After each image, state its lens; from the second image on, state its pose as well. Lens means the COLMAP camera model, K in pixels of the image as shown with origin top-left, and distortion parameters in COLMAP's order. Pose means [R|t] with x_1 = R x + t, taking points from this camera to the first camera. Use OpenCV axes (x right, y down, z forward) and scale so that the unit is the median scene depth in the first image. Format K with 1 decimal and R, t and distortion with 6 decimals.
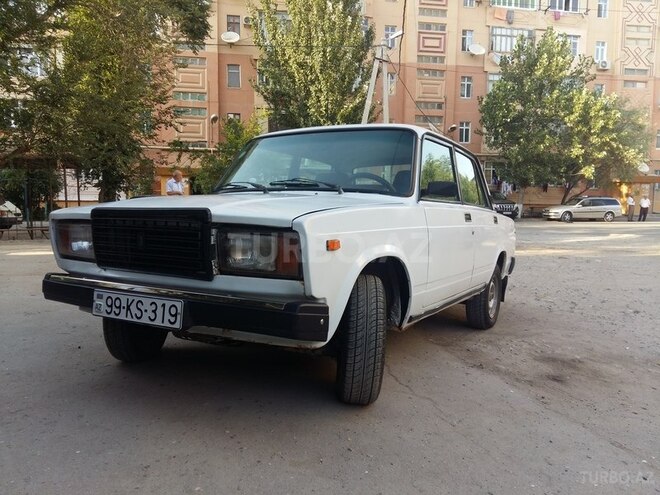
lens RADIAL K [[534.8, 0, 326.1], [0, 534.8, 251.1], [0, 0, 1]] dist [0.067850, -0.140461]
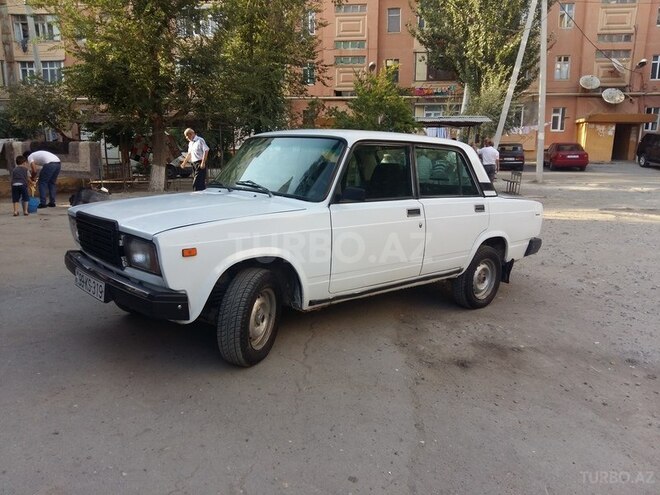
lens RADIAL K [[534.8, 0, 326.1], [0, 534.8, 251.1], [0, 0, 1]] dist [0.067850, -0.140461]
pose [[0.944961, 0.059938, -0.321647, 0.367653], [-0.024803, 0.993371, 0.112244, -0.083197], [0.326243, -0.098089, 0.940183, -0.086026]]
